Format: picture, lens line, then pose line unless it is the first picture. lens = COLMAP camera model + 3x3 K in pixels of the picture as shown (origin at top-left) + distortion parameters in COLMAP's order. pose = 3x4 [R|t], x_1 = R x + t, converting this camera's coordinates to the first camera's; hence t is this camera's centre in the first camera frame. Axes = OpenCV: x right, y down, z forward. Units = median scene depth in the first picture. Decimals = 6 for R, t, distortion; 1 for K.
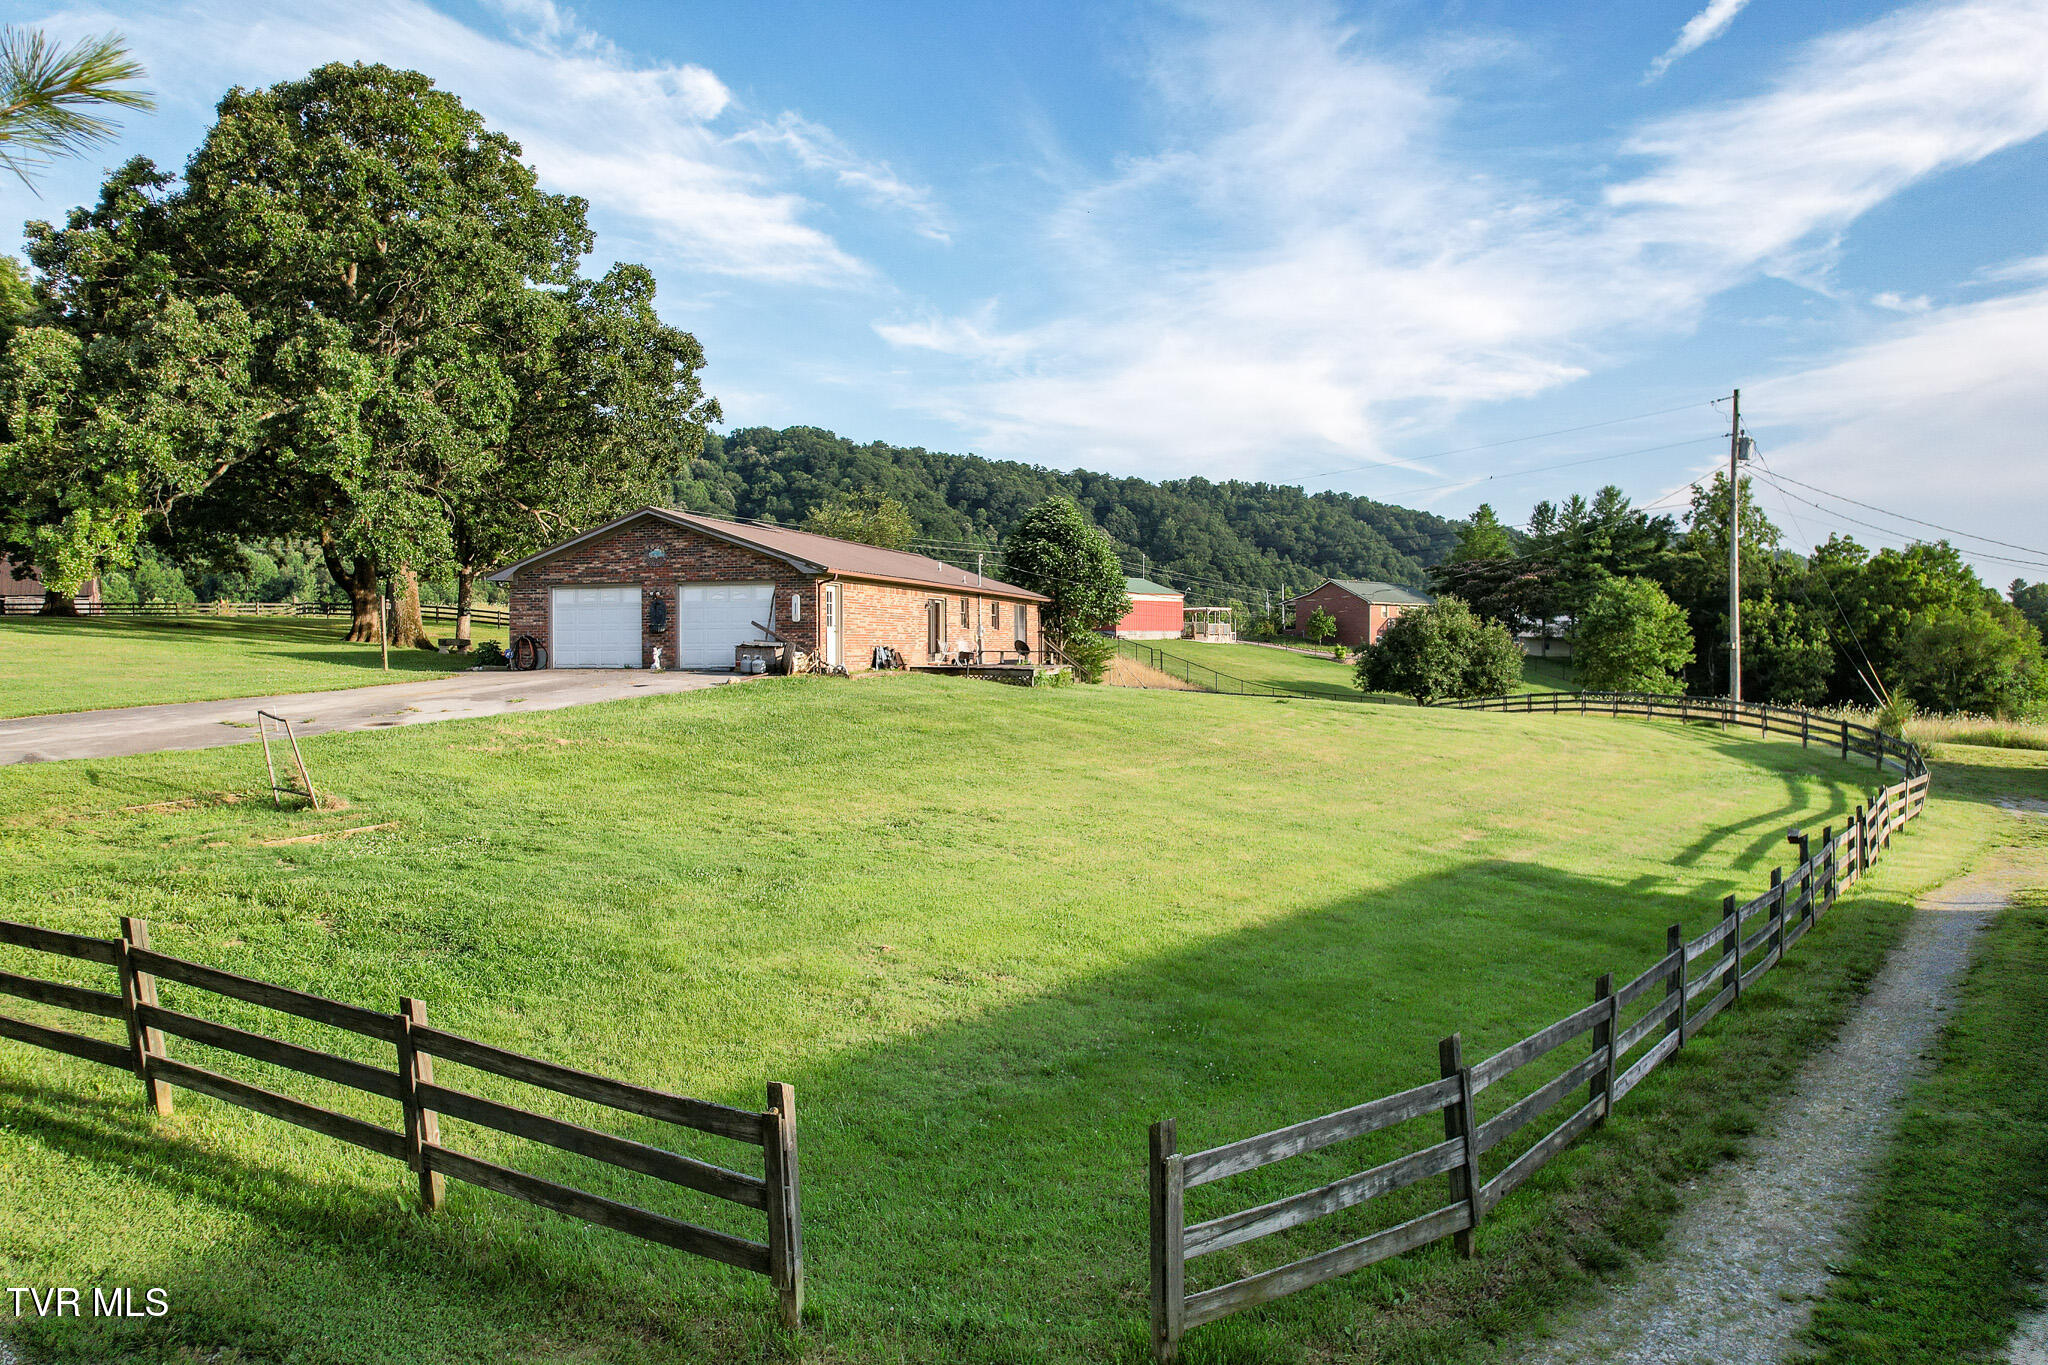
lens RADIAL K [[1308.2, 0, 1024.0], [0, 1308.2, 682.5], [0, 0, 1]] dist [-0.082337, 0.070808]
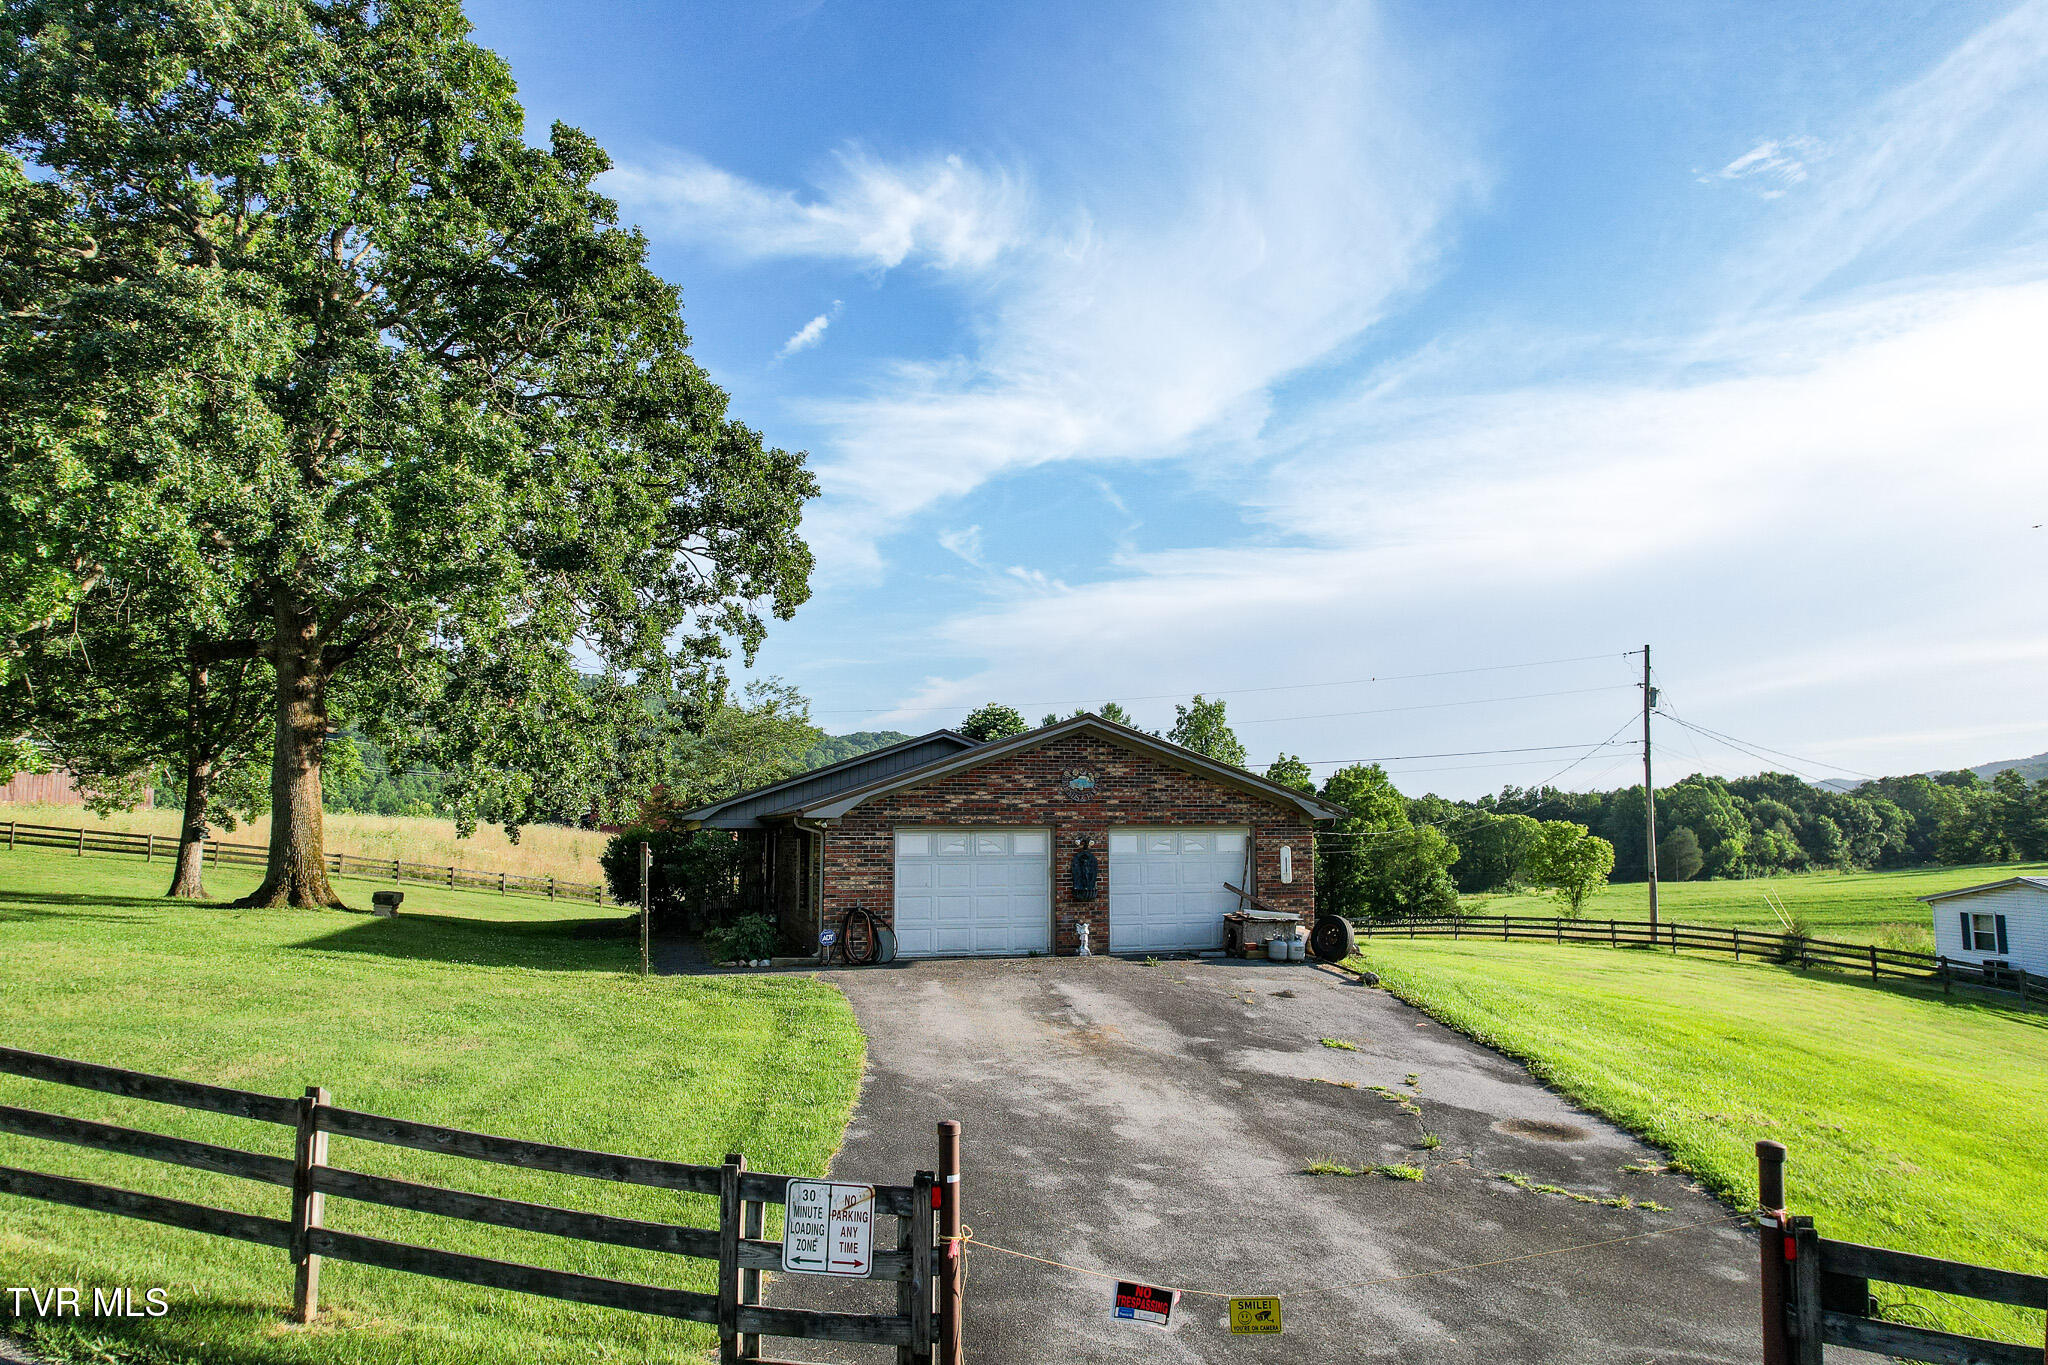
lens RADIAL K [[1308.2, 0, 1024.0], [0, 1308.2, 682.5], [0, 0, 1]] dist [-0.082337, 0.070808]
pose [[0.856157, 0.062203, 0.512958, -0.647012], [0.014266, 0.989504, -0.143801, -0.052135], [-0.516519, 0.130434, 0.846283, 0.421459]]
